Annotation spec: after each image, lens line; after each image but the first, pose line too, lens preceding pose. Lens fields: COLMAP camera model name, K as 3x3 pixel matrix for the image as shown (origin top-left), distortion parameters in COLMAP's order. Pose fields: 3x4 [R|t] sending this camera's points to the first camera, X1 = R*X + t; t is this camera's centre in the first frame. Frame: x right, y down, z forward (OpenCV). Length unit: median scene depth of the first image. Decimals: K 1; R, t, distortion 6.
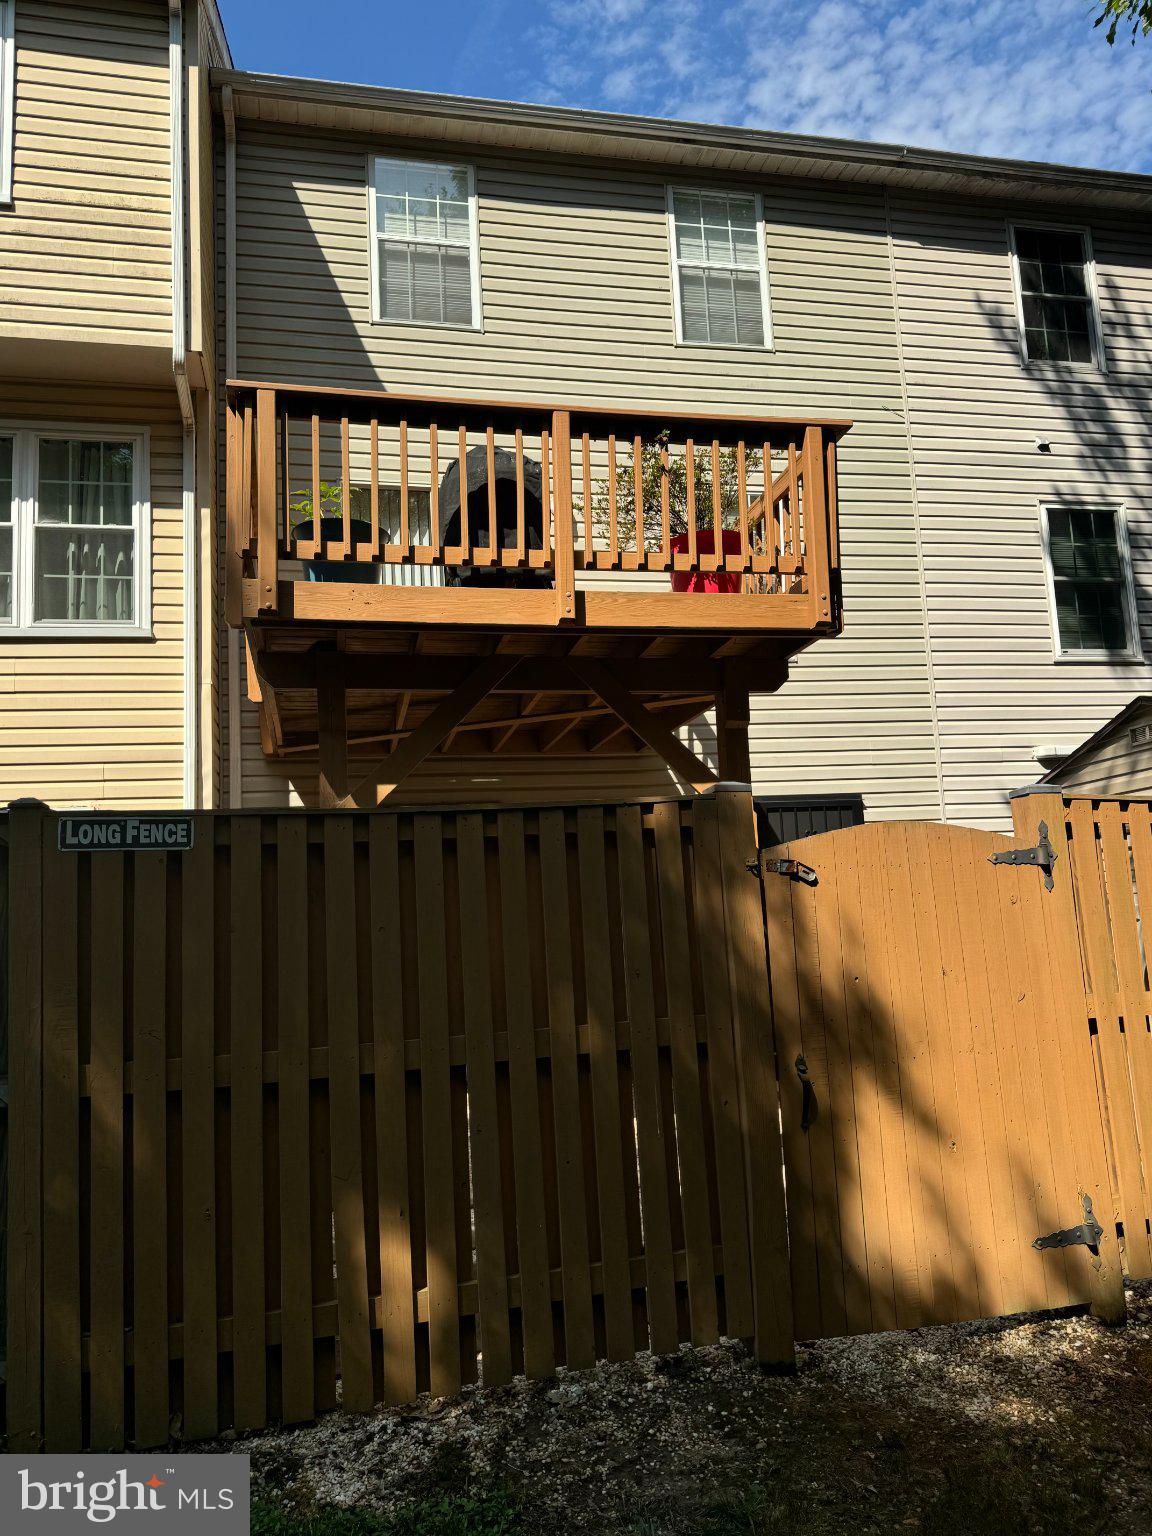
lens RADIAL K [[1125.0, 0, 572.3], [0, 1125.0, 764.1], [0, 0, 1]] dist [0.008388, -0.006201]
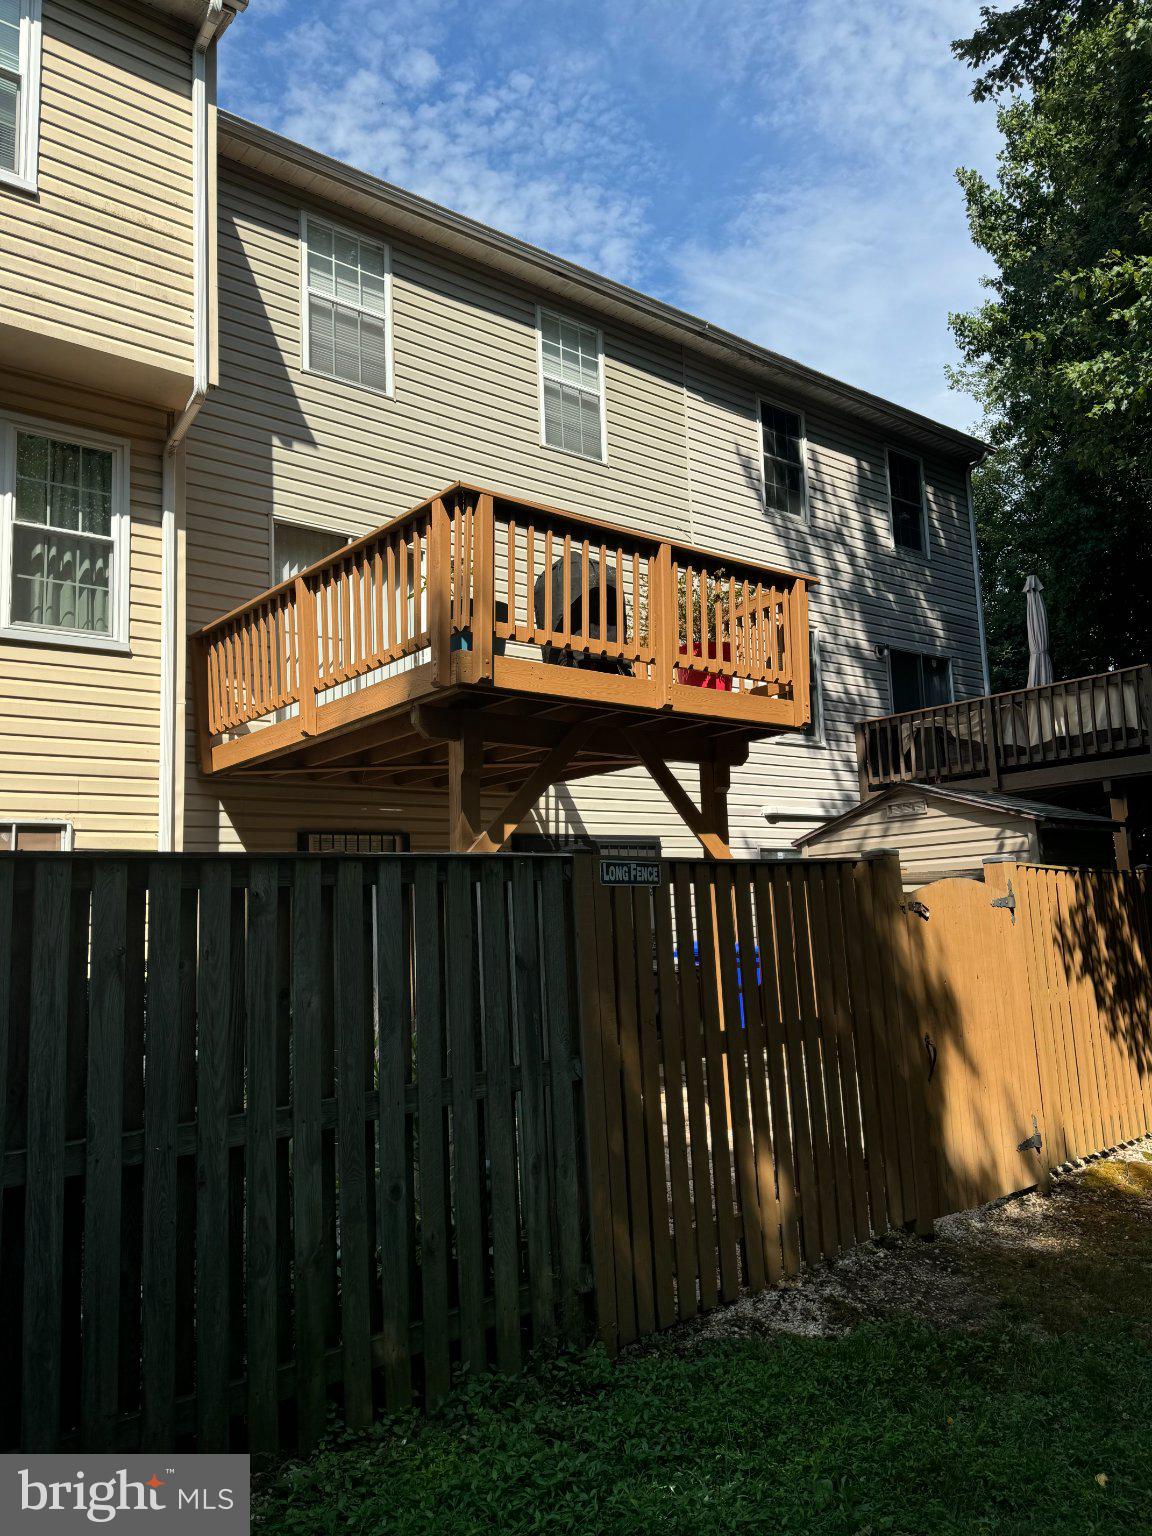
lens RADIAL K [[1107.6, 0, 576.0], [0, 1107.6, 768.0], [0, 0, 1]] dist [0.075027, -0.116082]
pose [[0.892212, 0.075645, 0.445237, -0.444804], [-0.070066, 0.997121, -0.029003, -0.008977], [-0.446149, -0.005319, 0.894943, -0.064323]]
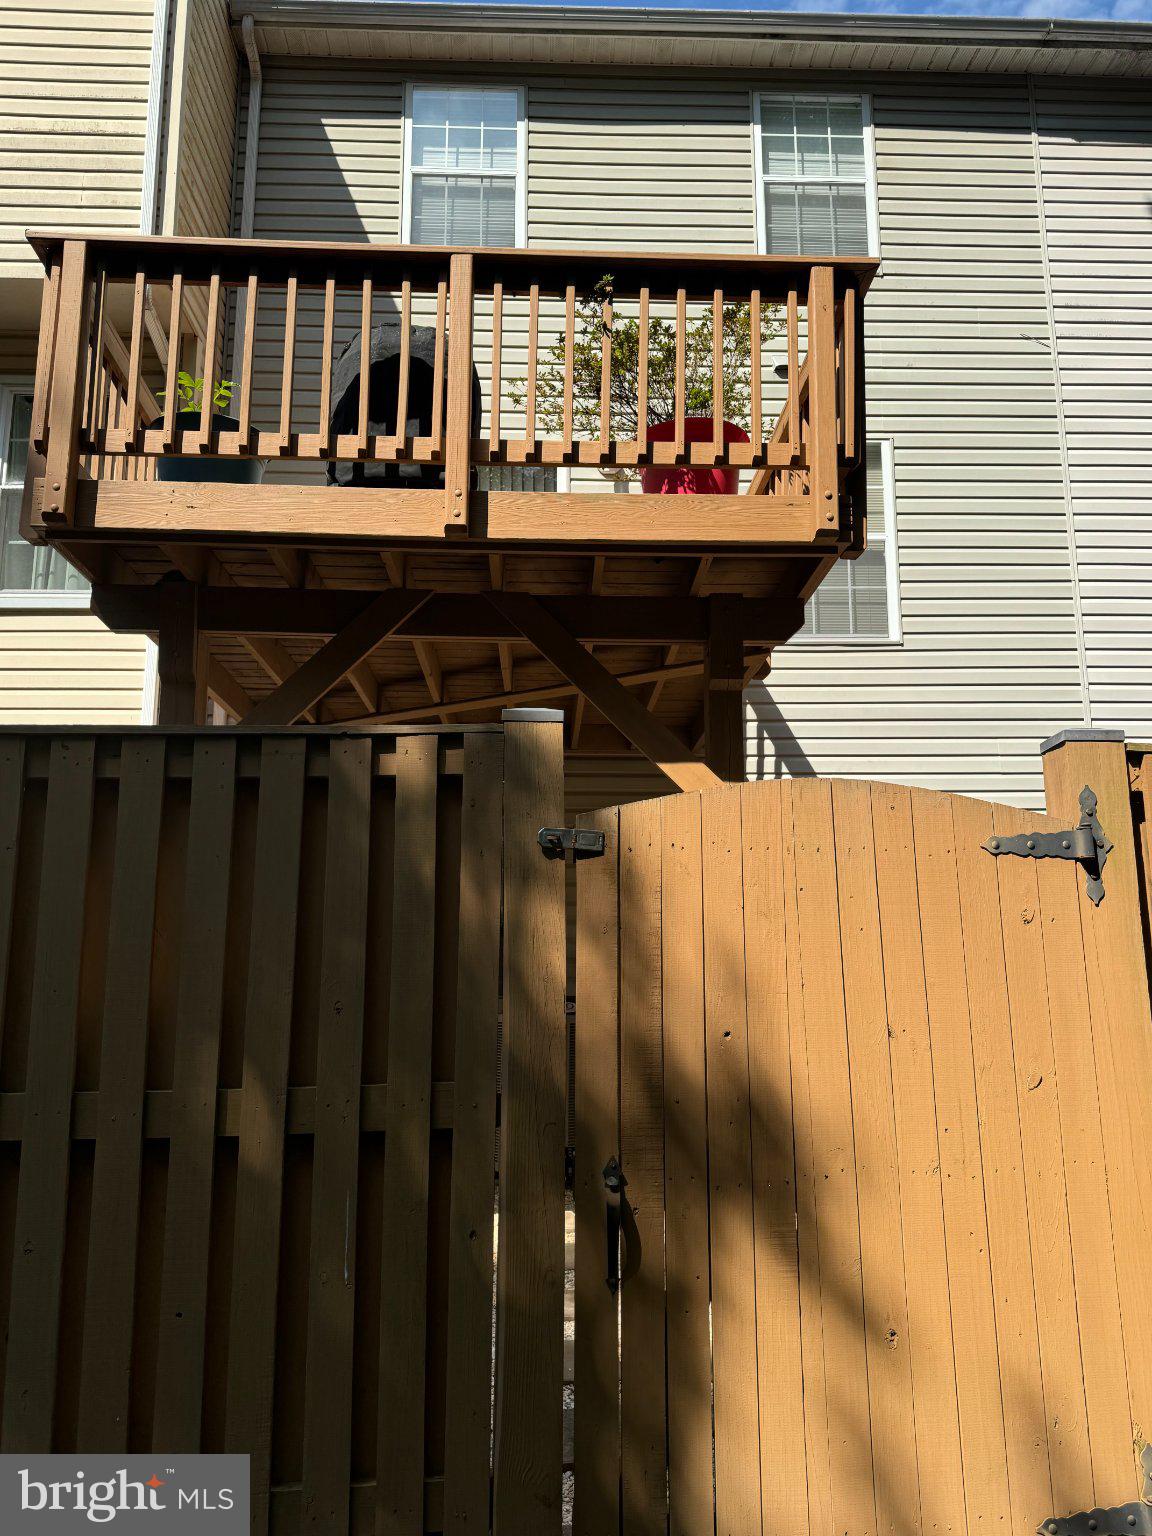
lens RADIAL K [[1125.9, 0, 581.4], [0, 1125.9, 760.8], [0, 0, 1]] dist [0.004486, 0.003294]
pose [[0.983868, 0.008256, -0.178703, 0.140549], [-0.016117, 0.998963, -0.042583, 0.035497], [0.178166, 0.044776, 0.982981, 0.202278]]
